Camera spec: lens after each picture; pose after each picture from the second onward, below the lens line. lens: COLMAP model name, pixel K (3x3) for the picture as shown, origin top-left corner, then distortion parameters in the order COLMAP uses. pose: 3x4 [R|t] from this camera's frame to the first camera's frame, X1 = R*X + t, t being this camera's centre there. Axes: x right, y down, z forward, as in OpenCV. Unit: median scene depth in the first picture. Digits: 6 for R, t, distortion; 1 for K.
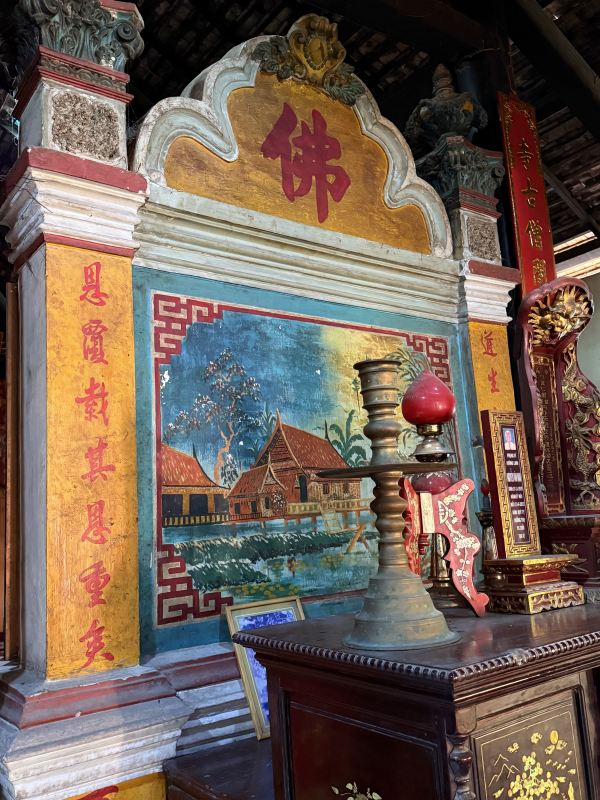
lens RADIAL K [[700.8, 0, 300.0], [0, 700.8, 400.0], [0, 0, 1]] dist [0.092651, -0.247844]
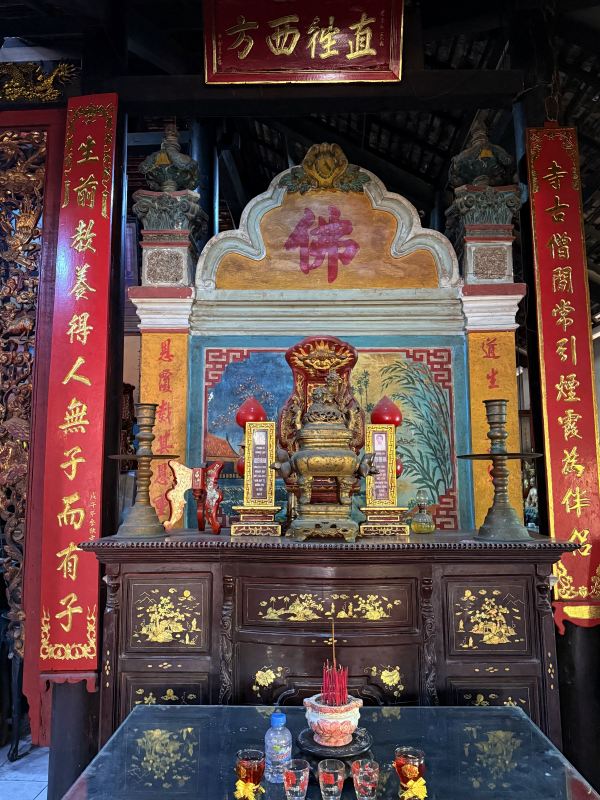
lens RADIAL K [[595.6, 0, 300.0], [0, 595.6, 400.0], [0, 0, 1]] dist [0.030853, -0.002069]
pose [[0.785500, -0.022847, -0.618439, 0.839678], [0.052748, 0.998153, 0.030123, -0.050484], [0.616609, -0.056283, 0.785255, -0.051455]]
